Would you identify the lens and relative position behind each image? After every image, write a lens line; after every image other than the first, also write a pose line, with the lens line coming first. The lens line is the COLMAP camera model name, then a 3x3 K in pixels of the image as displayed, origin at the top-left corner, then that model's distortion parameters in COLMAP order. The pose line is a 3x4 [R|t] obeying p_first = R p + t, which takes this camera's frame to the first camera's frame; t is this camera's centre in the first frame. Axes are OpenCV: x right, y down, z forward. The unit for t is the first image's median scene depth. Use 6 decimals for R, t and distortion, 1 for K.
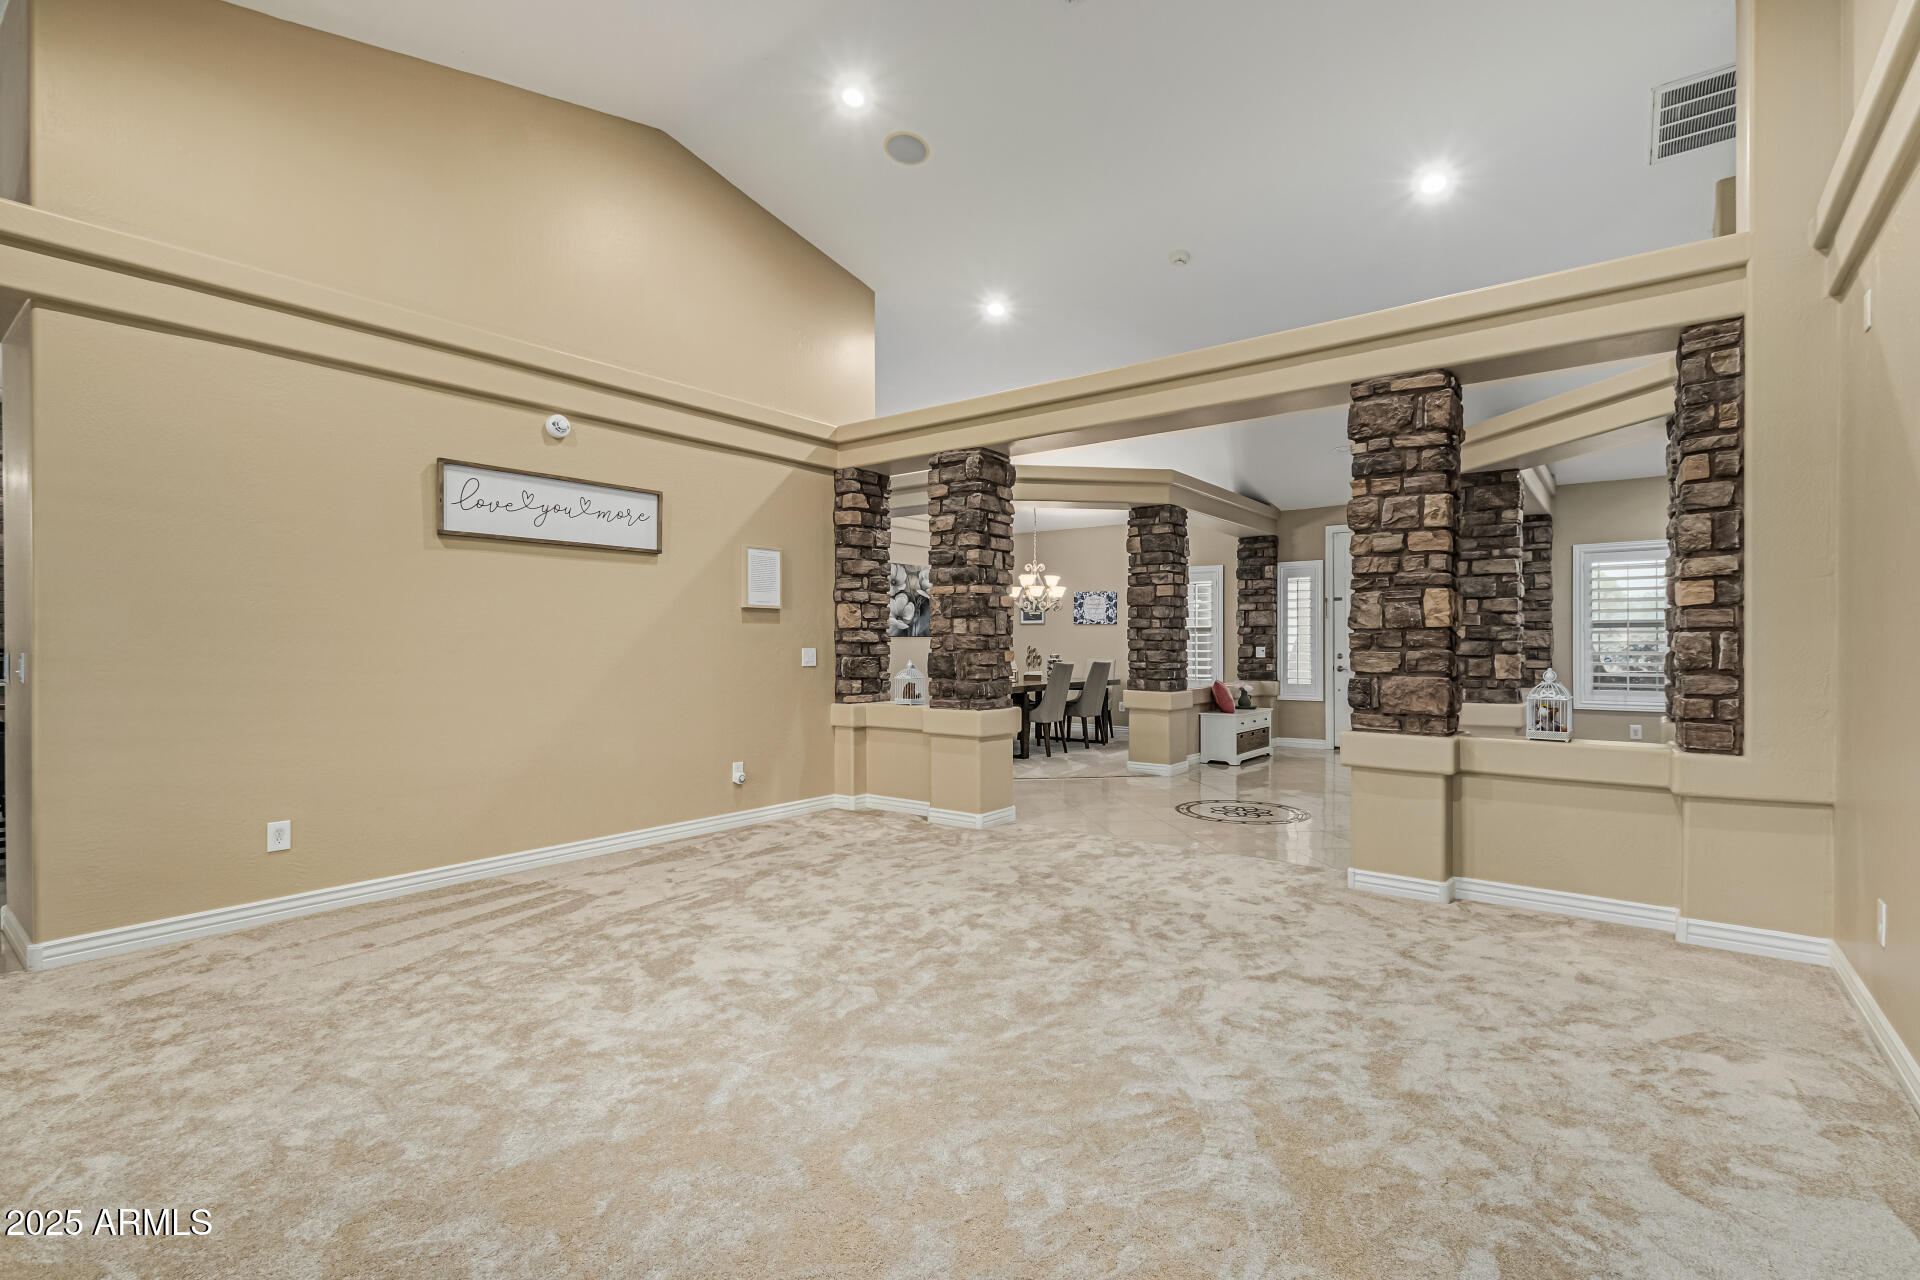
lens RADIAL K [[885.5, 0, 961.8], [0, 885.5, 648.6], [0, 0, 1]] dist [-0.001460, 0.000998]
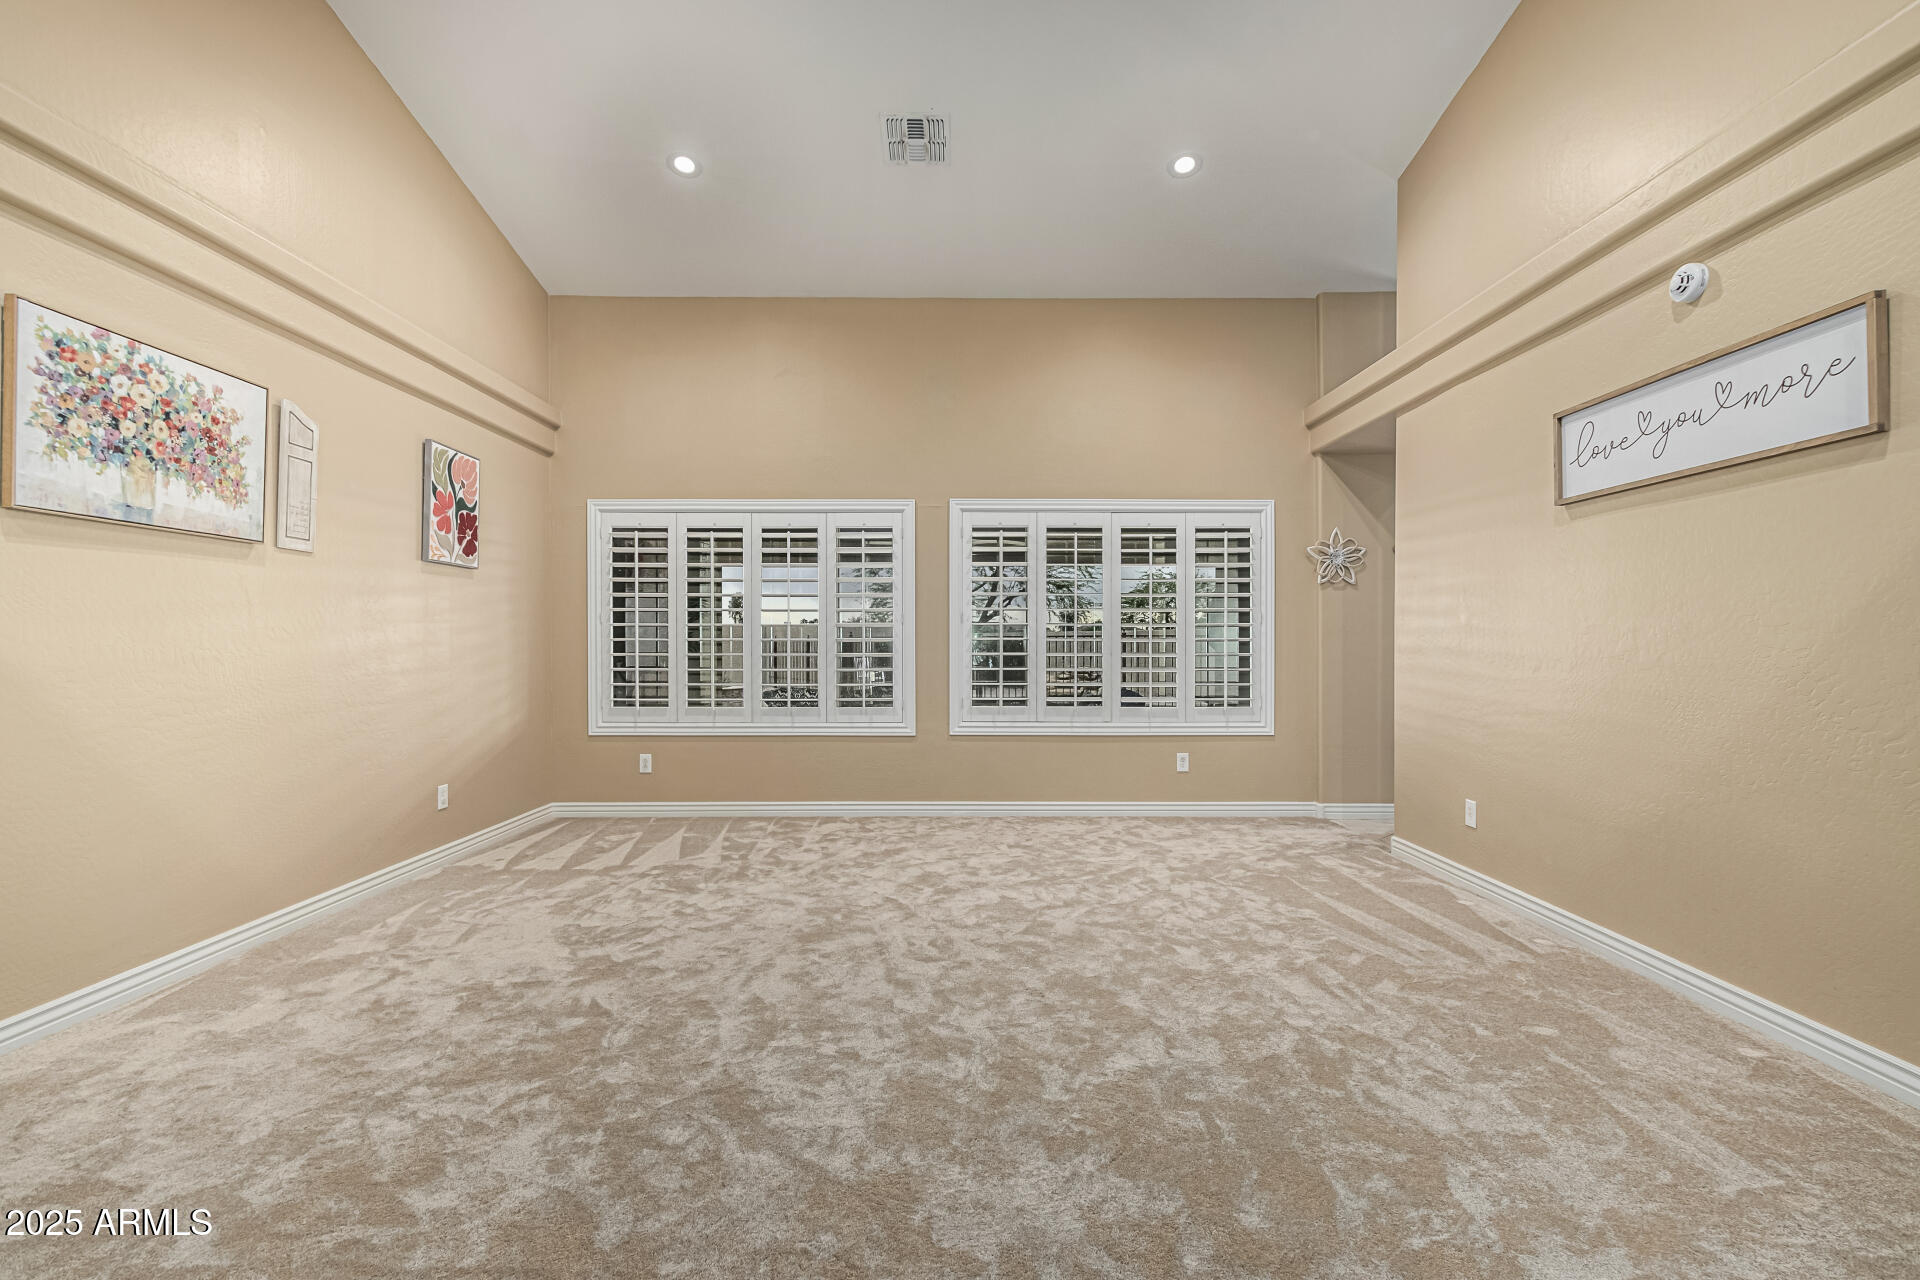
lens RADIAL K [[885.5, 0, 962.8], [0, 885.5, 638.3], [0, 0, 1]] dist [-0.001460, 0.000998]
pose [[-0.783582, 0.010396, -0.621202, 0.340756], [0.014499, 0.999894, -0.001556, -0.011532], [0.621120, -0.010226, -0.783649, 1.230495]]
